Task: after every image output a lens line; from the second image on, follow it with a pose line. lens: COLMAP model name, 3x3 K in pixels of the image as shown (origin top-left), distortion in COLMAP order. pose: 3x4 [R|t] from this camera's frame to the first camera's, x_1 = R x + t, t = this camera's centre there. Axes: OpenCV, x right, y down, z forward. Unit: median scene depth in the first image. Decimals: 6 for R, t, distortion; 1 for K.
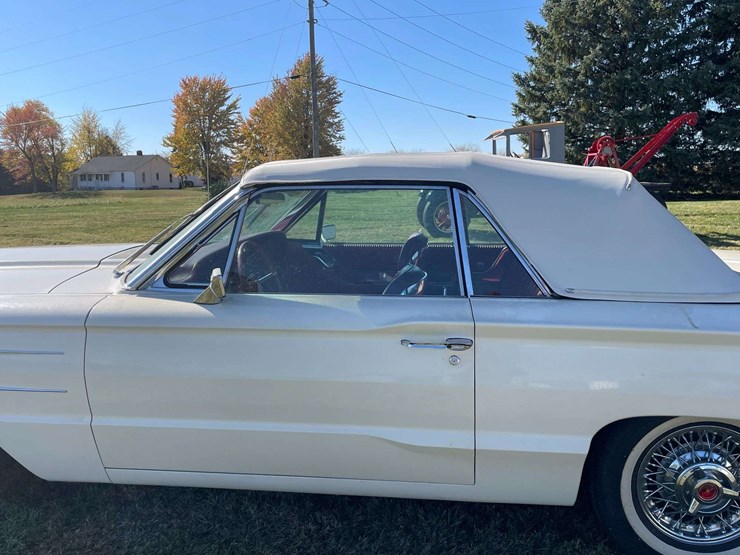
lens RADIAL K [[607.9, 0, 370.0], [0, 607.9, 277.5], [0, 0, 1]] dist [0.077546, -0.083632]
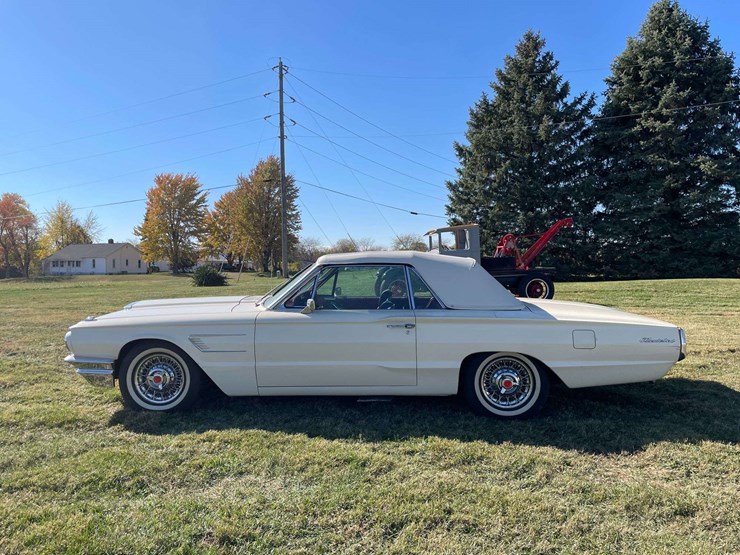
lens RADIAL K [[584.1, 0, 370.0], [0, 584.1, 277.5], [0, 0, 1]] dist [0.078729, -0.094528]
pose [[0.996387, -0.001609, 0.084911, -0.021024], [0.013290, 0.990456, -0.137184, 0.022272], [-0.083880, 0.137817, 0.986899, -0.132184]]
